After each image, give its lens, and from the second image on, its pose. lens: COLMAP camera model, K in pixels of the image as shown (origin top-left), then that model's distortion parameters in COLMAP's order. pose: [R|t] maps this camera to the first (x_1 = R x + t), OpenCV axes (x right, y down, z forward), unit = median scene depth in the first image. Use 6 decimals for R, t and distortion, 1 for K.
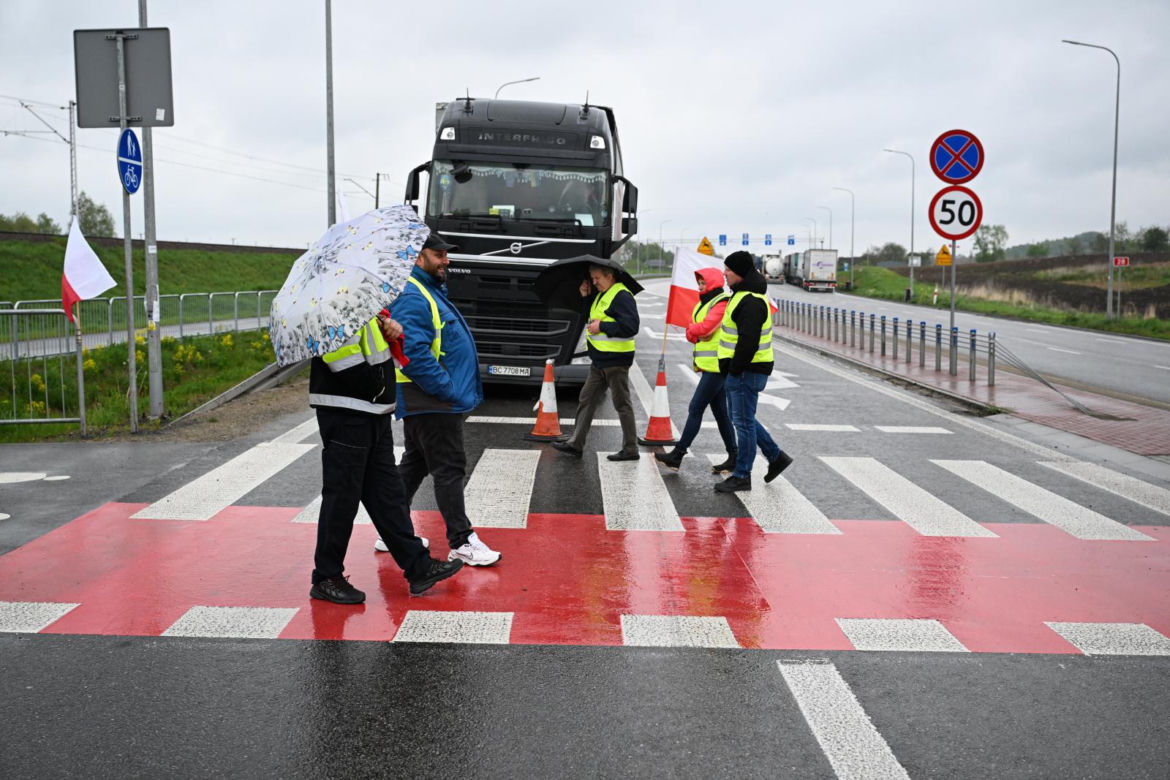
lens RADIAL K [[1252.0, 0, 585.0], [0, 1252.0, 390.0], [0, 0, 1]] dist [-0.003801, 0.010618]
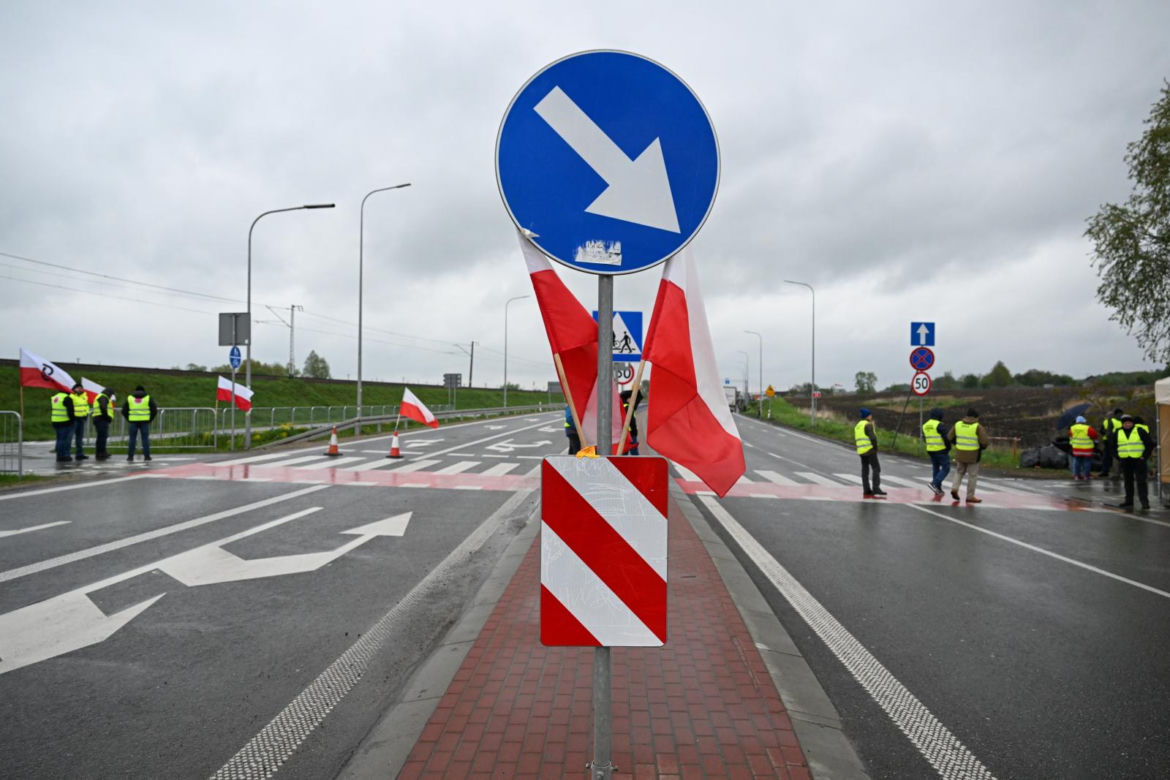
lens RADIAL K [[781.4, 0, 585.0], [0, 781.4, 390.0], [0, 0, 1]] dist [0.000847, 0.000879]
pose [[0.998613, 0.007063, -0.052171, 0.409712], [-0.012532, 0.994366, -0.105256, 0.055472], [0.051134, 0.105764, 0.993076, -0.568823]]
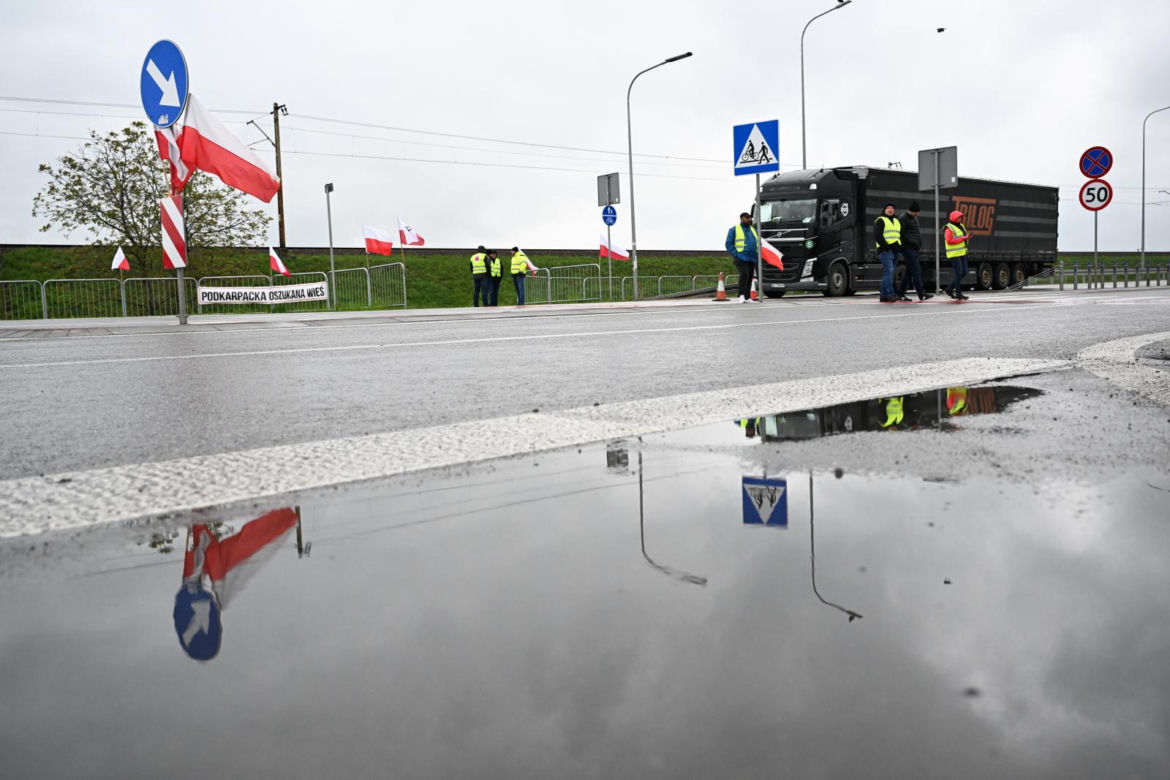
lens RADIAL K [[1026.3, 0, 585.0], [0, 1026.3, 390.0], [0, 0, 1]] dist [0.001997, 0.002814]
pose [[0.701768, 0.031713, -0.711699, 1.105002], [-0.027375, 0.999471, 0.017543, 0.163099], [0.711879, 0.007172, 0.702266, -0.659408]]
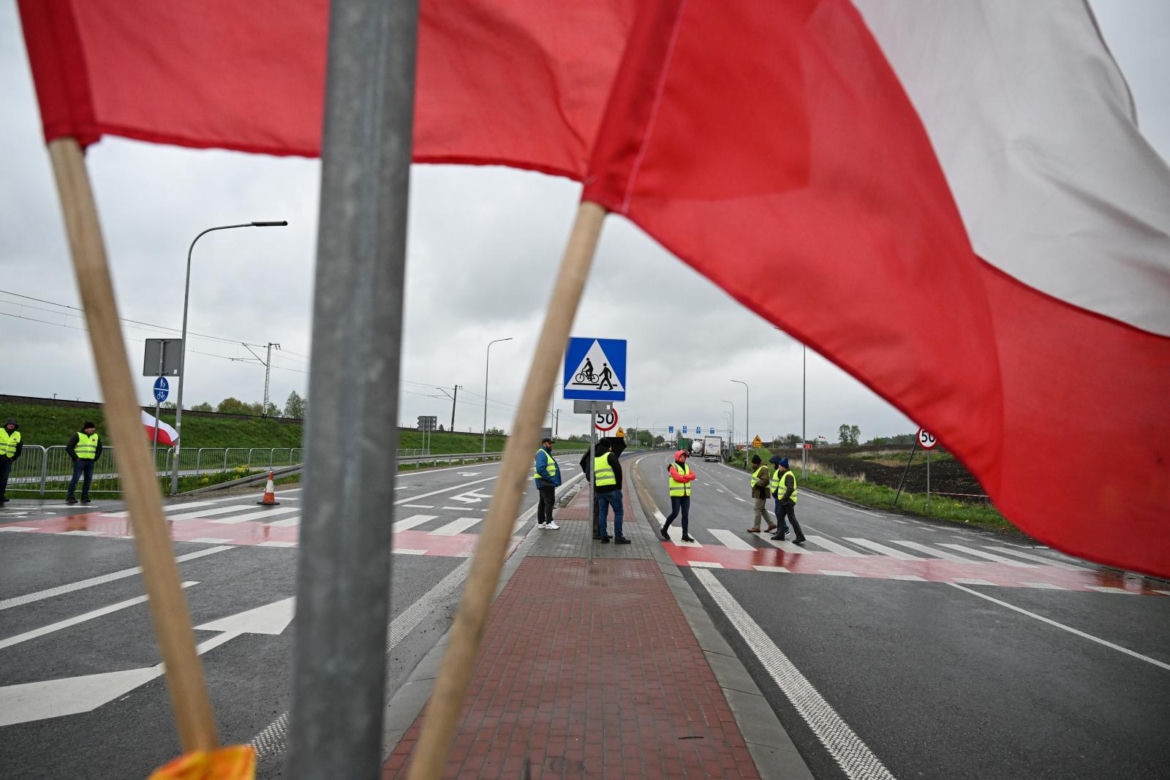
lens RADIAL K [[776.8, 0, 585.0], [0, 776.8, 390.0], [0, 0, 1]] dist [-0.000223, 0.001282]
pose [[0.999069, 0.025921, -0.034475, 0.415311], [-0.031290, 0.985688, -0.165651, 0.039733], [0.029688, 0.166576, 0.985582, -0.399243]]
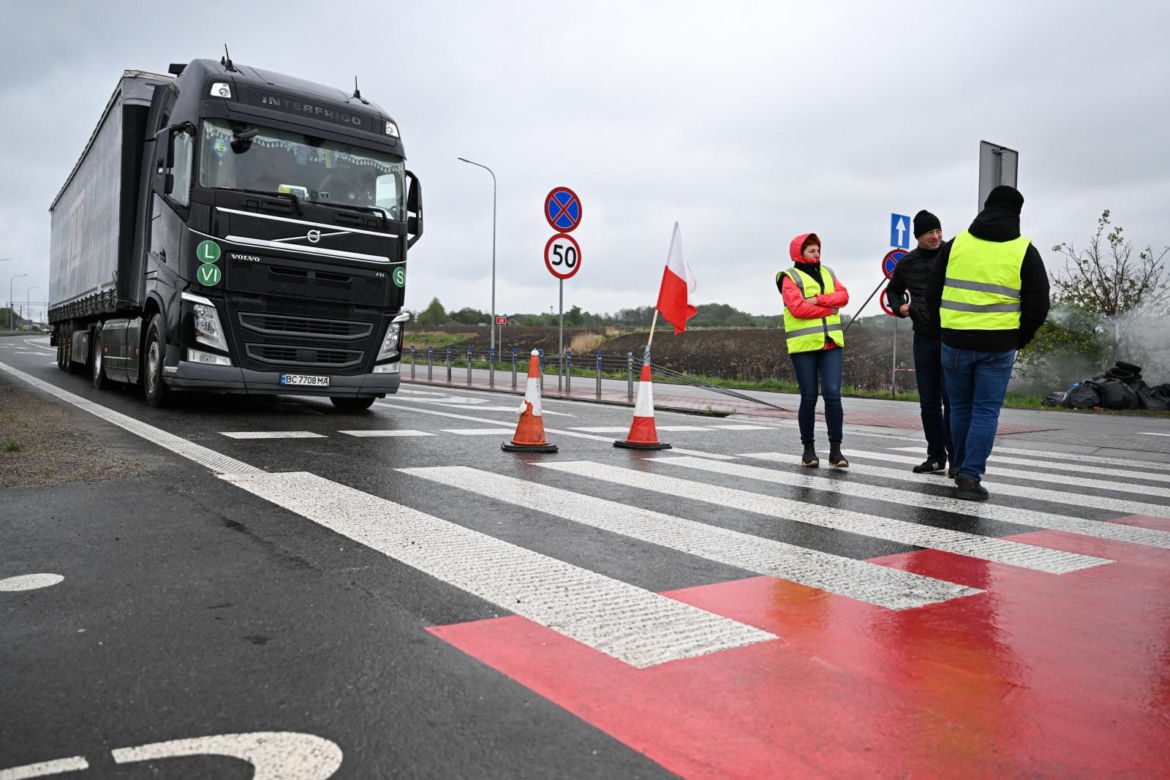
lens RADIAL K [[908.0, 0, 585.0], [0, 908.0, 390.0], [0, 0, 1]] dist [-0.000727, -0.000412]
pose [[0.805236, -0.011233, 0.592848, -0.274610], [0.034225, 0.999034, -0.027556, 0.014640], [-0.591966, 0.042480, 0.804843, 0.399176]]
